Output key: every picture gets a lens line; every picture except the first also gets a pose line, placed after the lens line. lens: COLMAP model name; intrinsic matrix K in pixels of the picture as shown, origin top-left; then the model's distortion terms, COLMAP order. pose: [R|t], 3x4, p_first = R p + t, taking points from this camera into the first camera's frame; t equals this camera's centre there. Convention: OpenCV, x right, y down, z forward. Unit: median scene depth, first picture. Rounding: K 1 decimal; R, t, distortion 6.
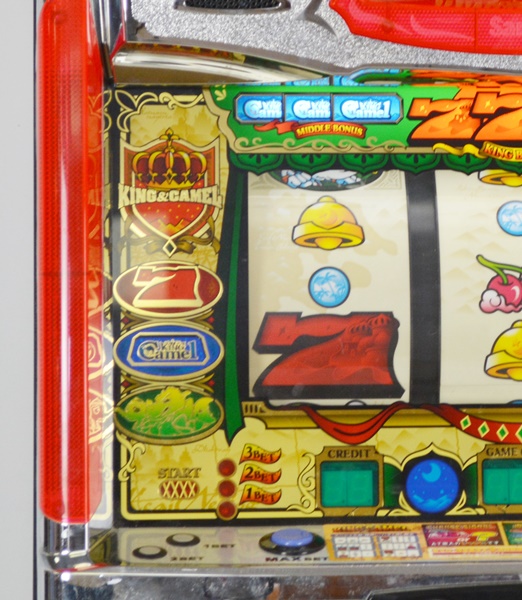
lens RADIAL K [[3518.4, 0, 262.4], [0, 3518.4, 298.7], [0, 0, 1]] dist [-0.587194, 0.000000]
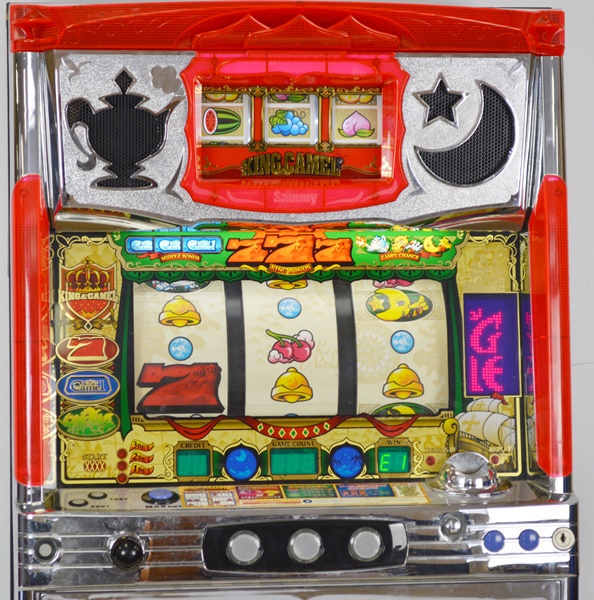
lens RADIAL K [[2549.9, 0, 267.3], [0, 2549.9, 284.0], [0, 0, 1]] dist [0.139099, 0.000000]
pose [[0.997901, -0.004222, 0.064619, -0.019379], [0.006463, 0.999383, -0.034509, 0.008550], [-0.064433, 0.034854, 0.997313, -0.251688]]
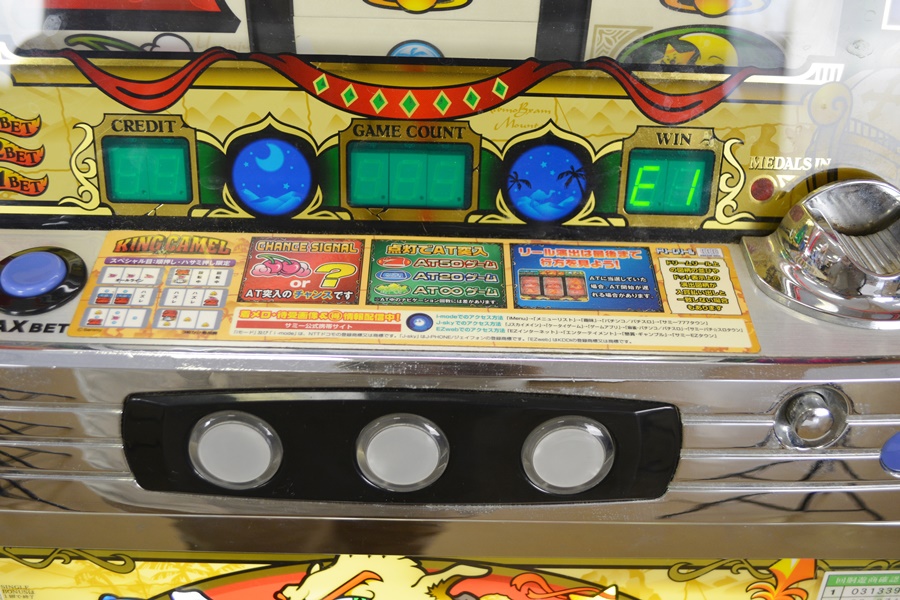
lens RADIAL K [[986.8, 0, 445.0], [0, 986.8, 292.3], [0, 0, 1]] dist [-0.064939, 0.000000]
pose [[0.997684, 0.055655, -0.039105, 0.090056], [-0.032881, 0.897891, 0.438988, -0.010279], [0.059543, -0.436685, 0.897642, 0.825503]]
